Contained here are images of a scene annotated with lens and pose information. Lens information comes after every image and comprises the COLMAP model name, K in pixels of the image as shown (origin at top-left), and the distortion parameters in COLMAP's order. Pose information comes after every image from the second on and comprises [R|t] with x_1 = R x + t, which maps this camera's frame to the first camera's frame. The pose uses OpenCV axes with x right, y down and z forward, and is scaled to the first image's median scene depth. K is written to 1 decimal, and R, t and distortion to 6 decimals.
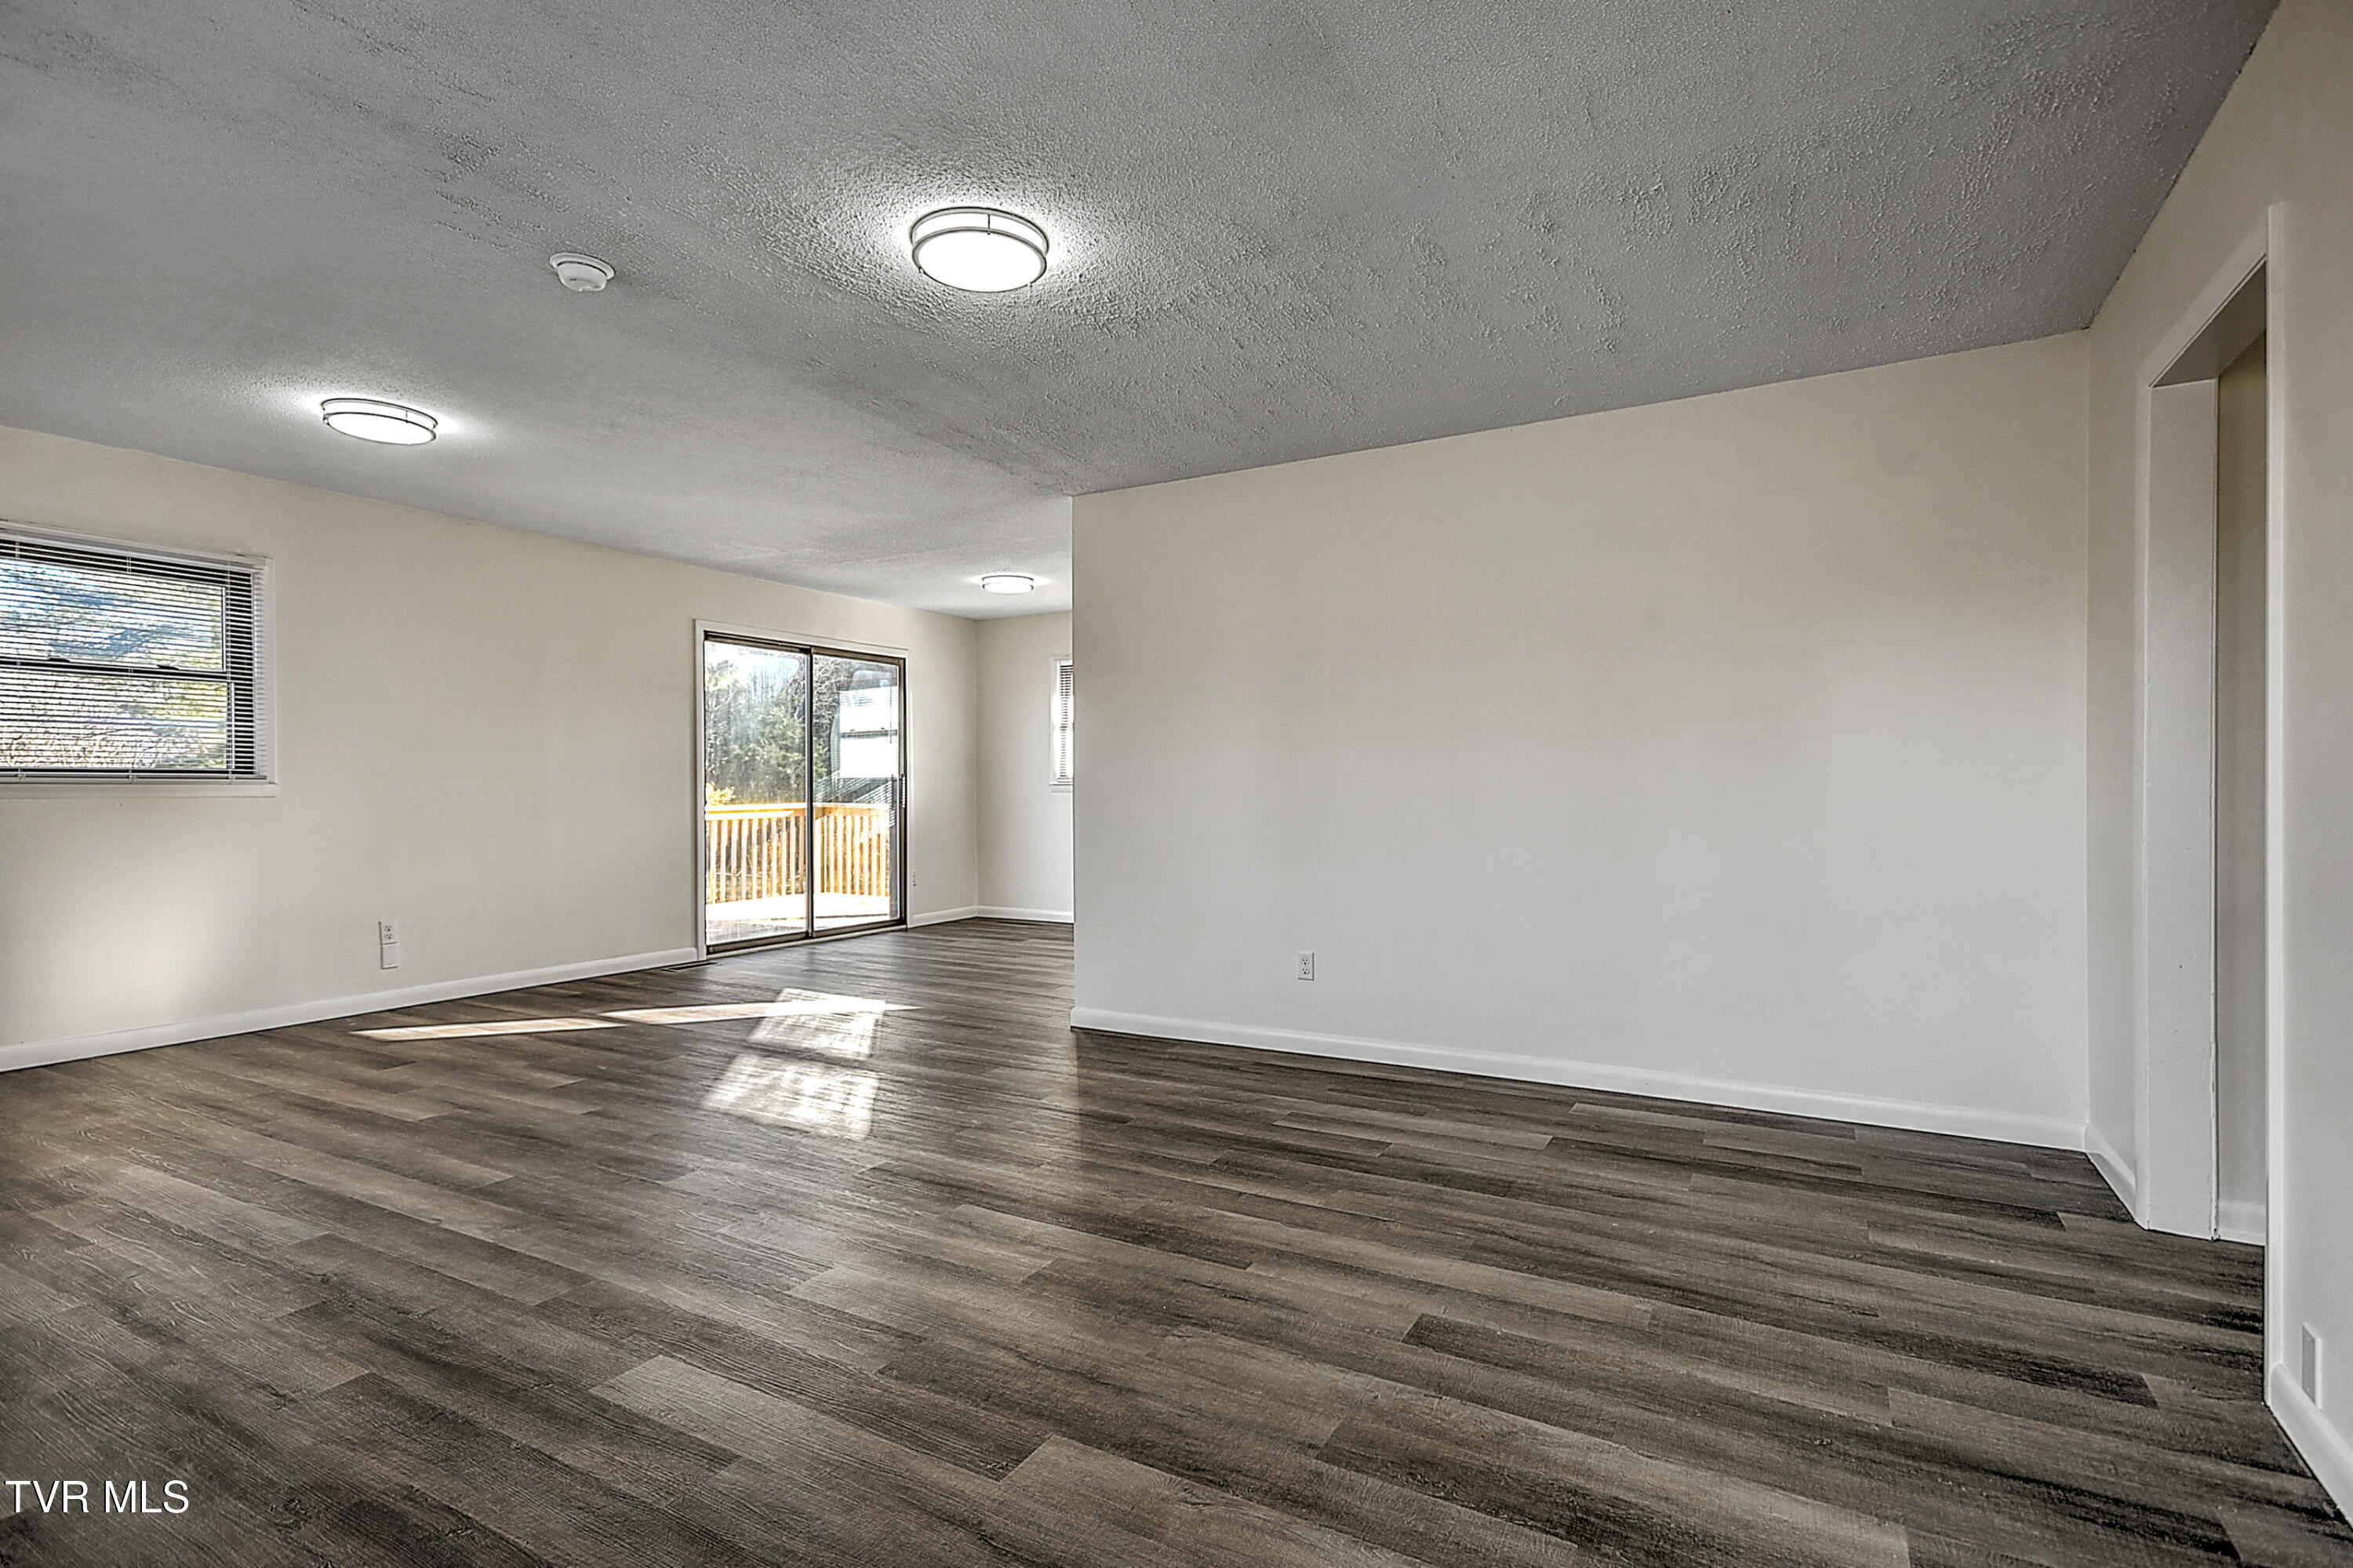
lens RADIAL K [[1130.4, 0, 1175.6], [0, 1130.4, 787.2], [0, 0, 1]] dist [0.008834, -0.000277]
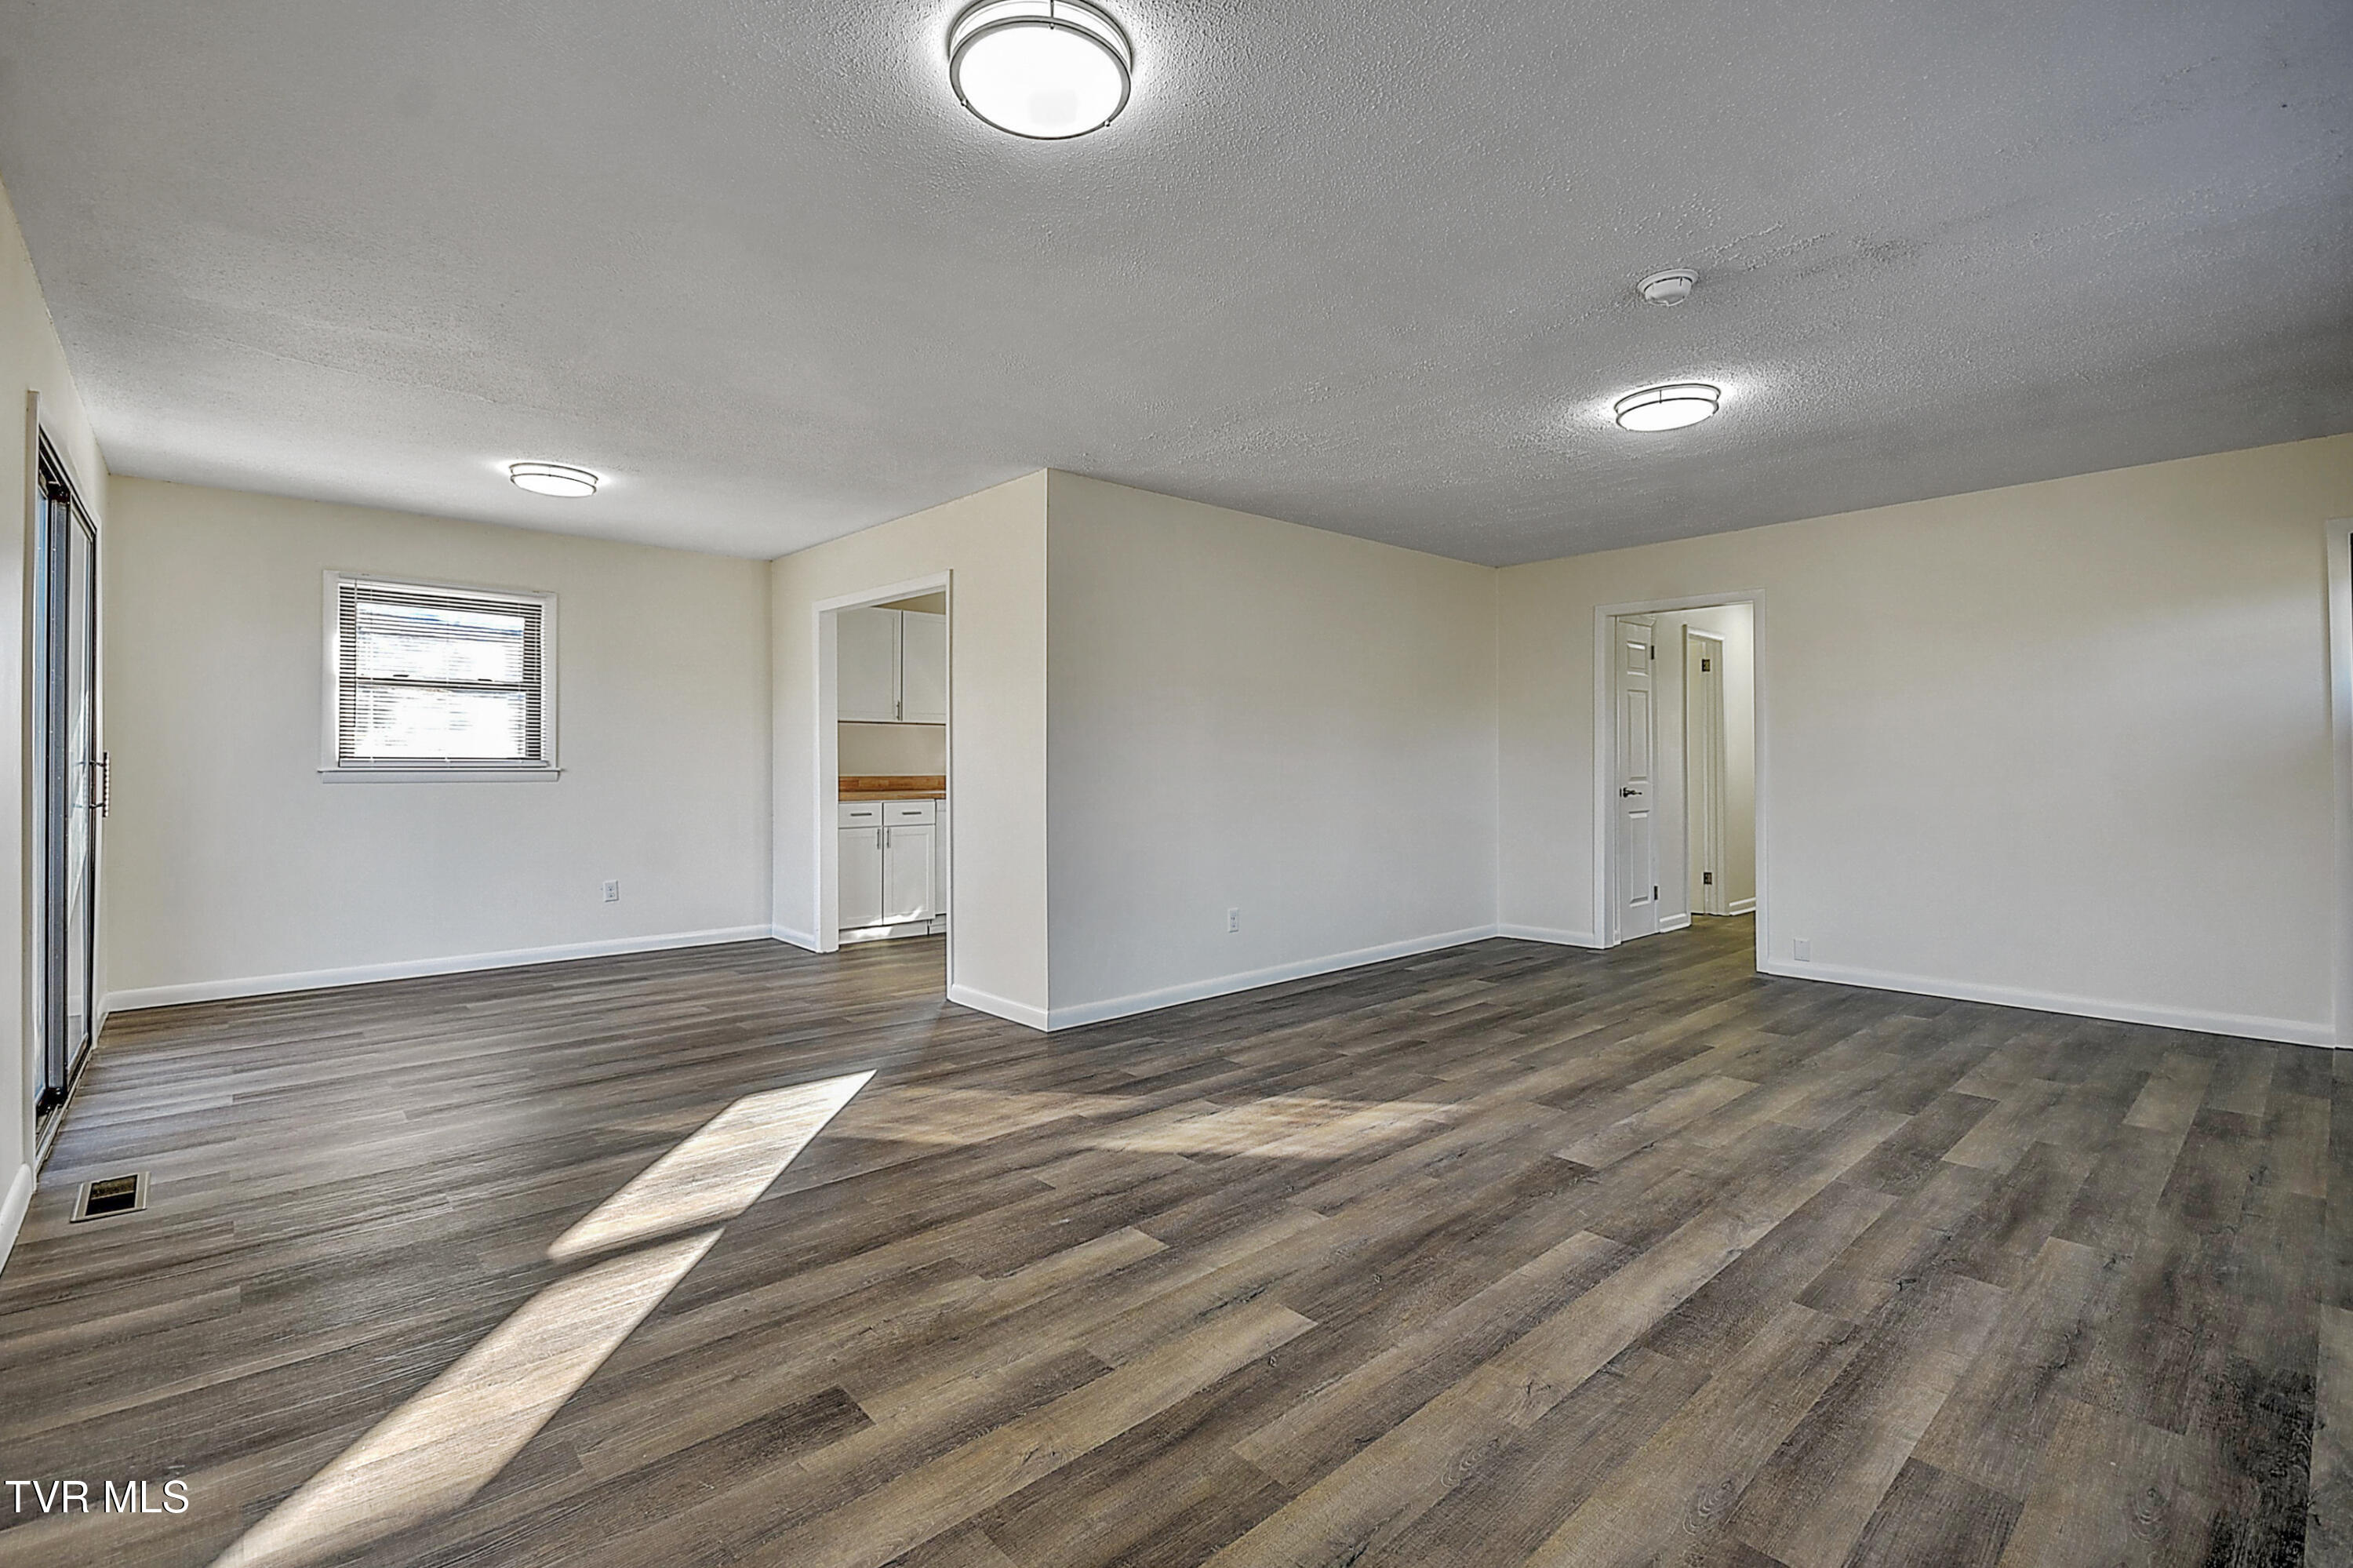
lens RADIAL K [[1025.0, 0, 1170.9], [0, 1025.0, 774.9], [0, 0, 1]] dist [-0.000137, -0.001146]
pose [[0.341371, 0.001403, 0.939928, -1.938292], [0.002461, 0.999994, -0.002386, -0.009468], [-0.939925, 0.003127, 0.341366, 1.391093]]
